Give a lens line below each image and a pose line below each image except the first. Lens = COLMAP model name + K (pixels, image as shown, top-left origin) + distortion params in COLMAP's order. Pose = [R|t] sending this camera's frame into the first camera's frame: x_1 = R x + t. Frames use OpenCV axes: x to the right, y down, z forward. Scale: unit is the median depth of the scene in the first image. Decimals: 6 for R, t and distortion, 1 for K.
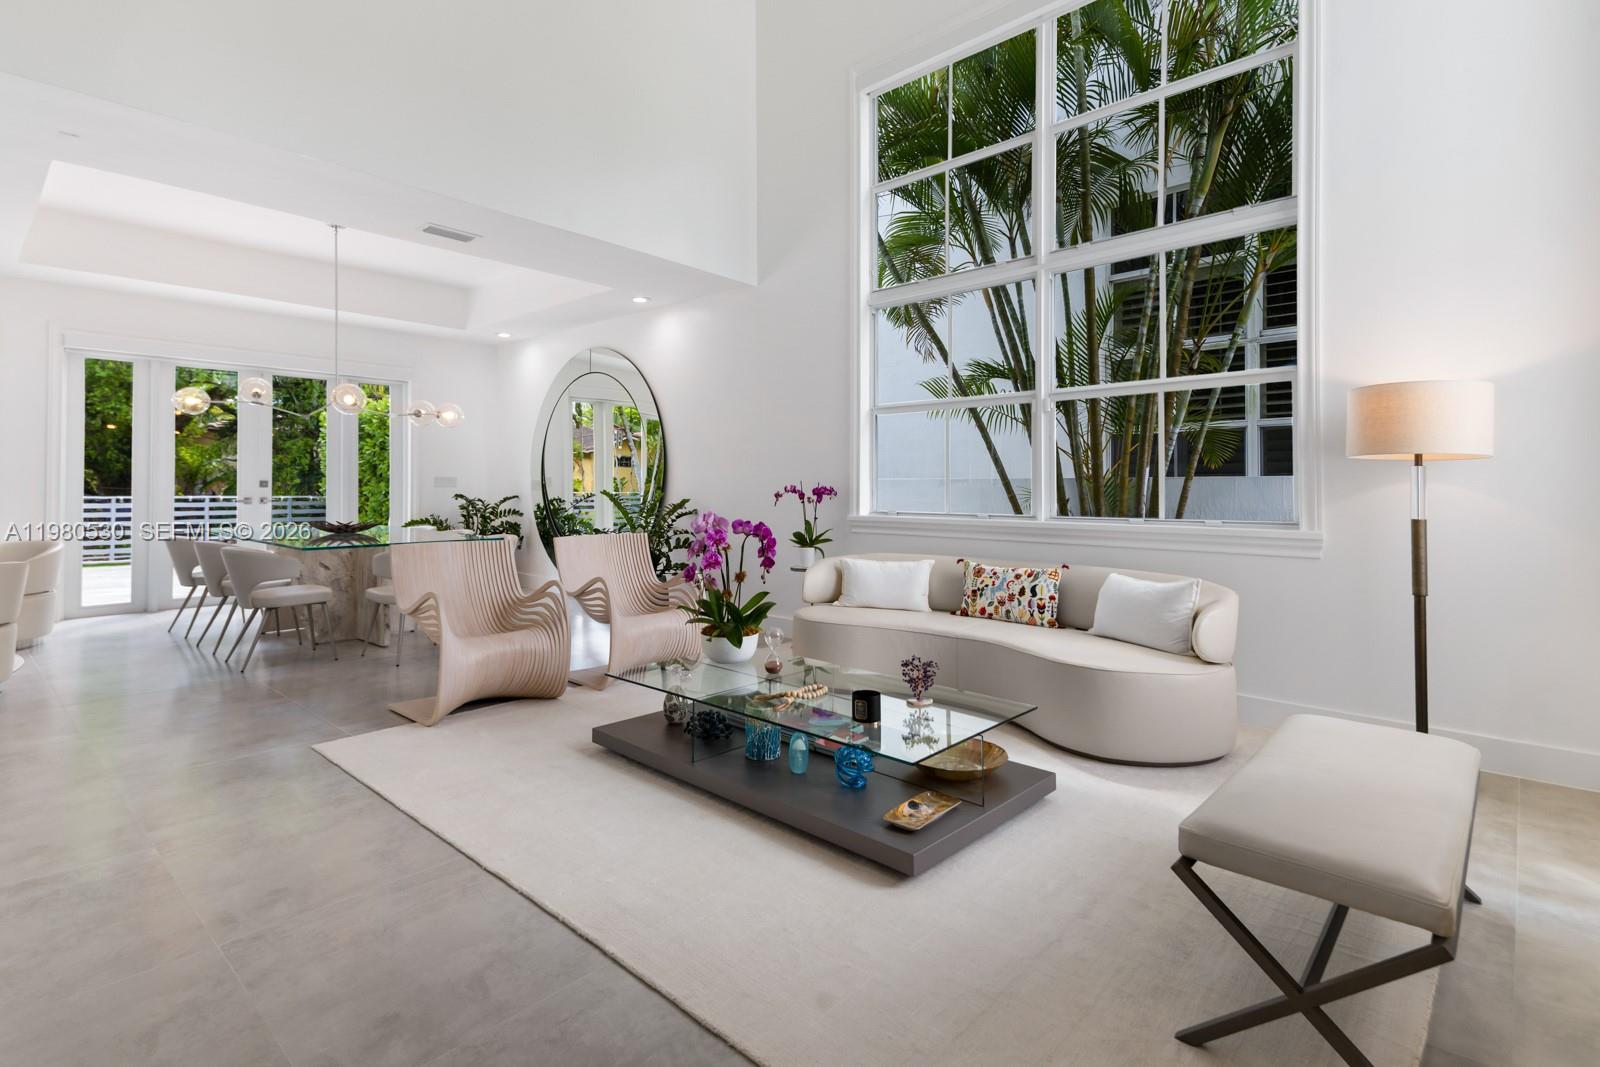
lens RADIAL K [[771.2, 0, 798.6], [0, 771.2, 478.1], [0, 0, 1]] dist [0.041299, -0.010171]
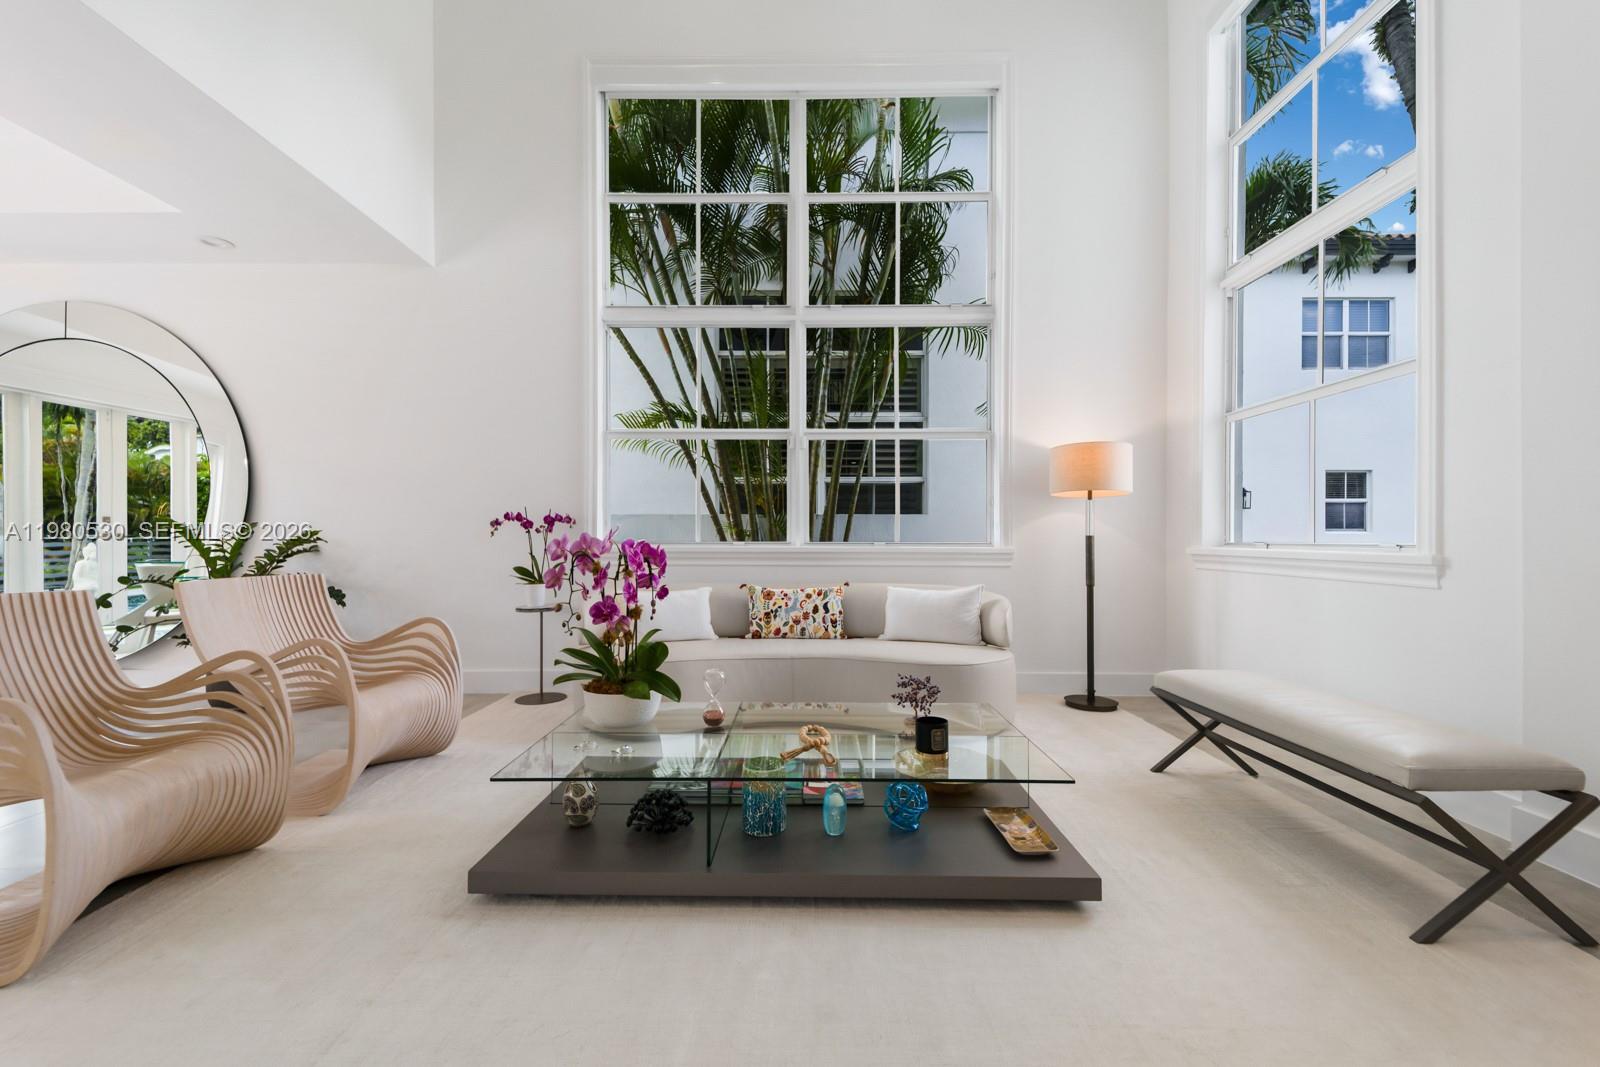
lens RADIAL K [[657.3, 0, 803.2], [0, 657.3, 534.2], [0, 0, 1]] dist [0.016109, -0.004049]
pose [[0.742349, -0.007499, 0.669971, -0.338933], [-0.006713, 0.999804, 0.018628, 0.022658], [-0.669979, -0.018326, 0.742154, 0.318276]]
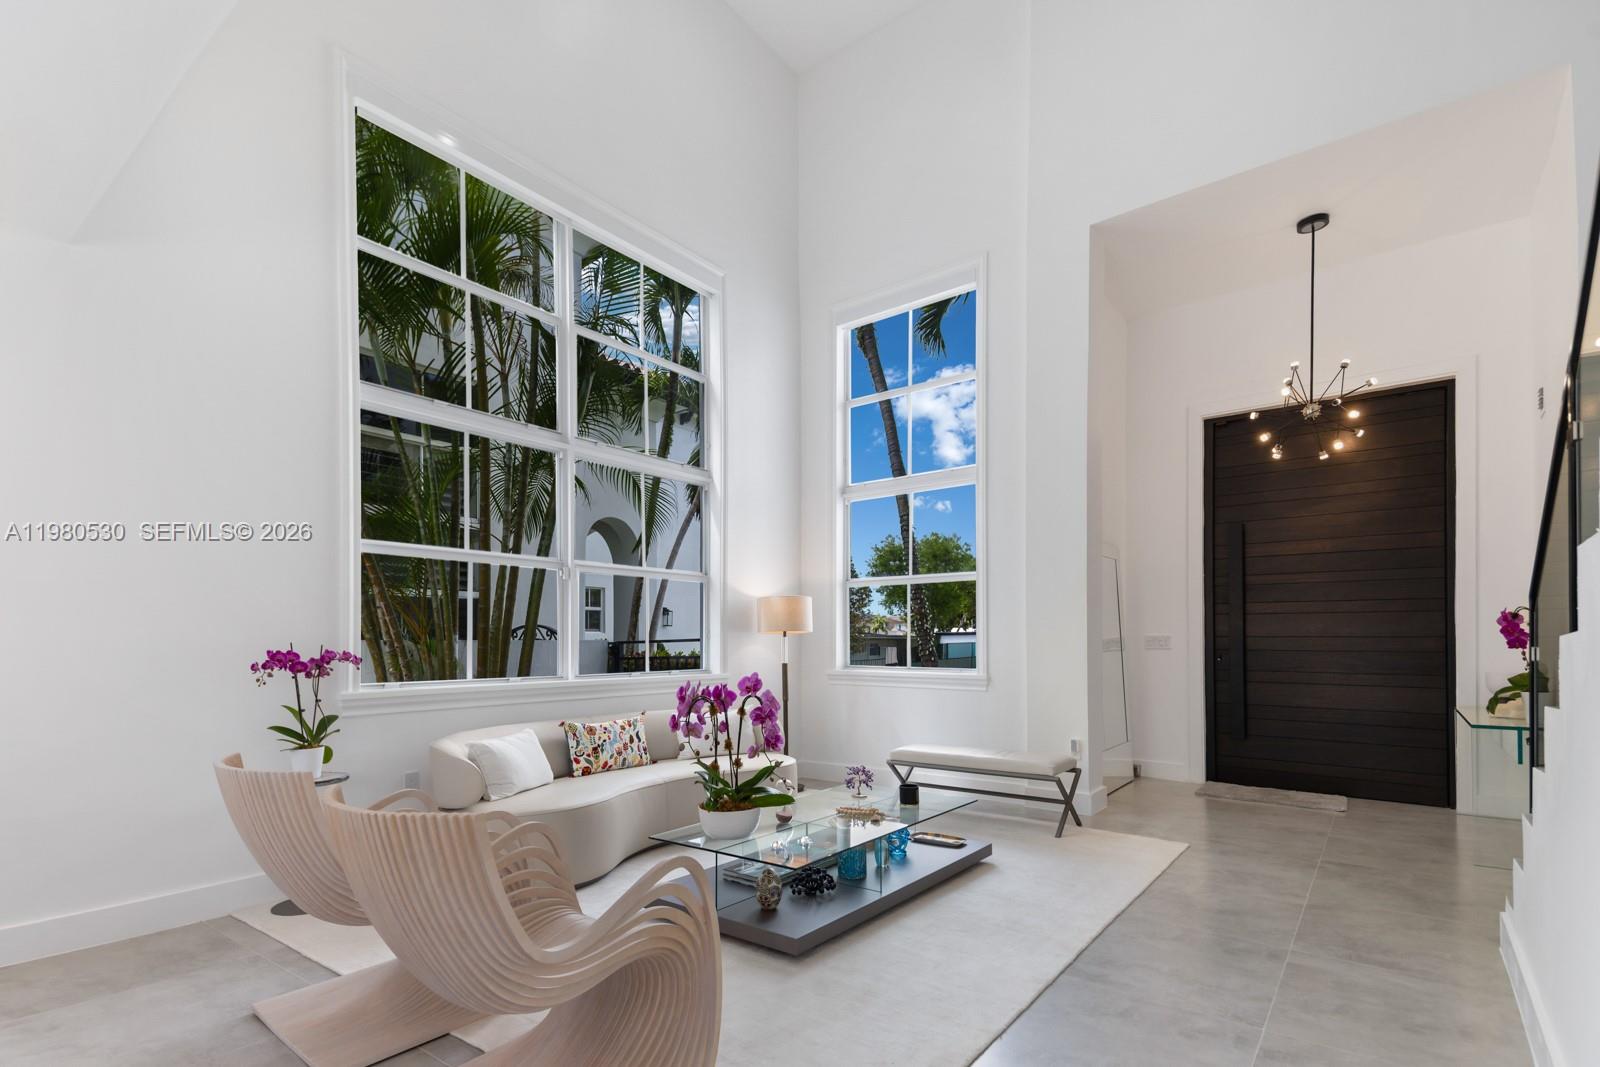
lens RADIAL K [[771.2, 0, 794.5], [0, 771.2, 646.3], [0, 0, 1]] dist [0.041299, -0.010171]
pose [[-0.093555, -0.001572, 0.995613, -0.863229], [-0.004967, 0.999987, 0.001112, 0.005142], [-0.995602, -0.004841, -0.093561, 0.850011]]
